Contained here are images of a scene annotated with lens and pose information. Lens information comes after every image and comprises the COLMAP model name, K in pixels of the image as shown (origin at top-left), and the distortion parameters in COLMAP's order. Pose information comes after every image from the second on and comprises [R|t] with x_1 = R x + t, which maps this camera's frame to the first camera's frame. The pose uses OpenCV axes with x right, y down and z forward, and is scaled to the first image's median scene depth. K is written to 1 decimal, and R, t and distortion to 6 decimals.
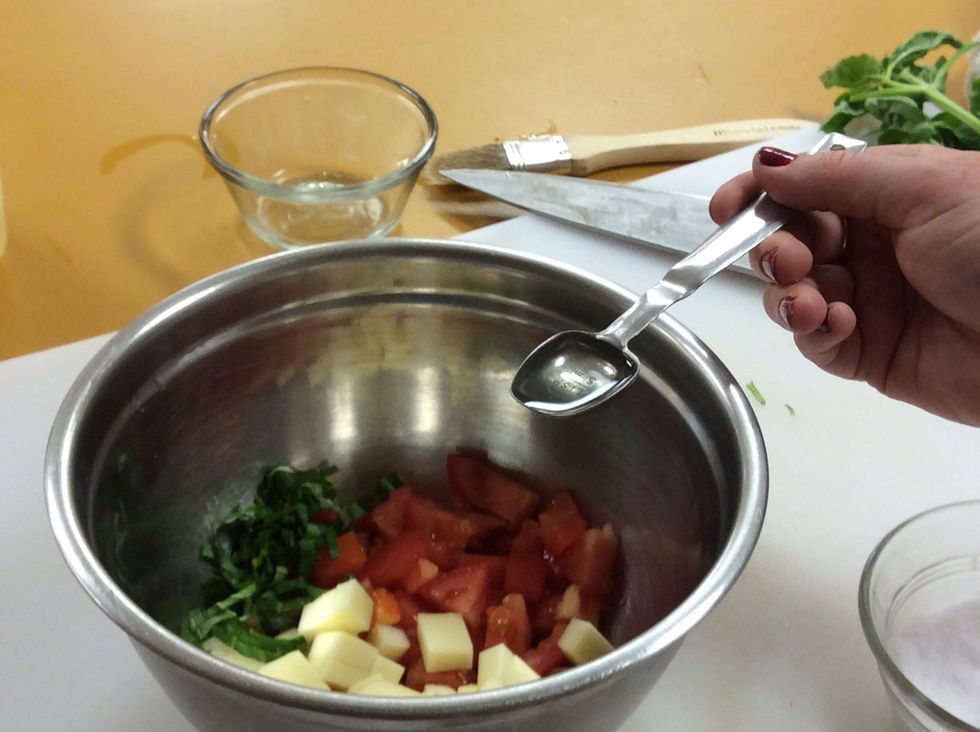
lens RADIAL K [[1712.0, 0, 490.0], [0, 1712.0, 366.0], [0, 0, 1]] dist [0.411098, -1.941556]
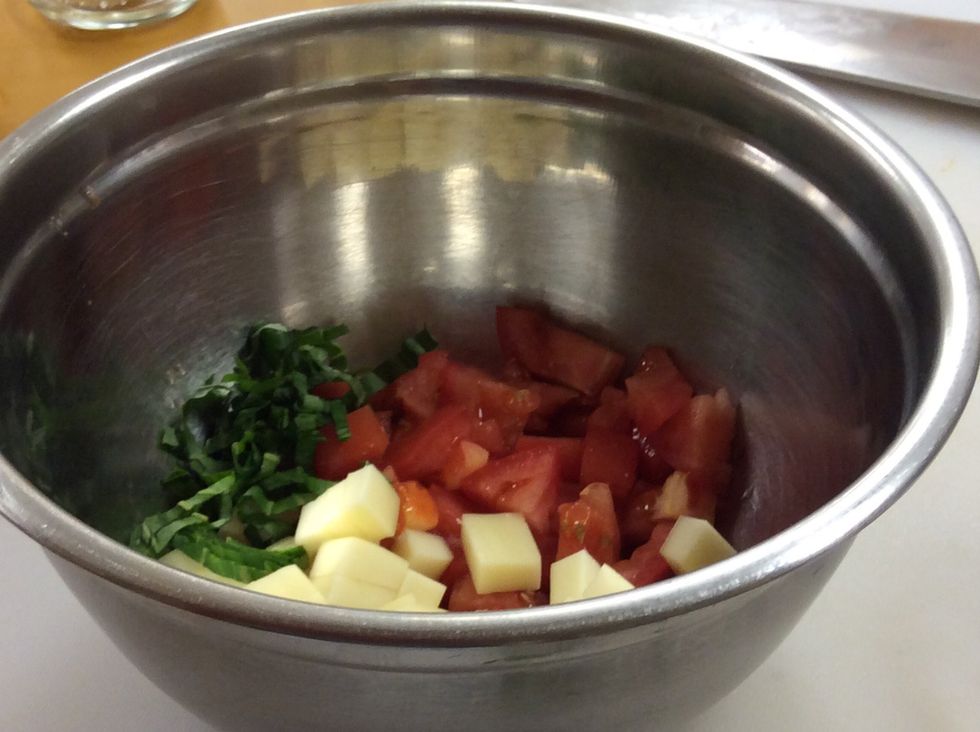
lens RADIAL K [[1712.0, 0, 490.0], [0, 1712.0, 366.0], [0, 0, 1]] dist [0.411098, -1.941556]
pose [[0.999543, -0.023687, -0.018778, -0.015203], [0.024007, 0.999567, 0.017023, 0.069159], [0.018366, -0.017466, 0.999679, 0.283977]]
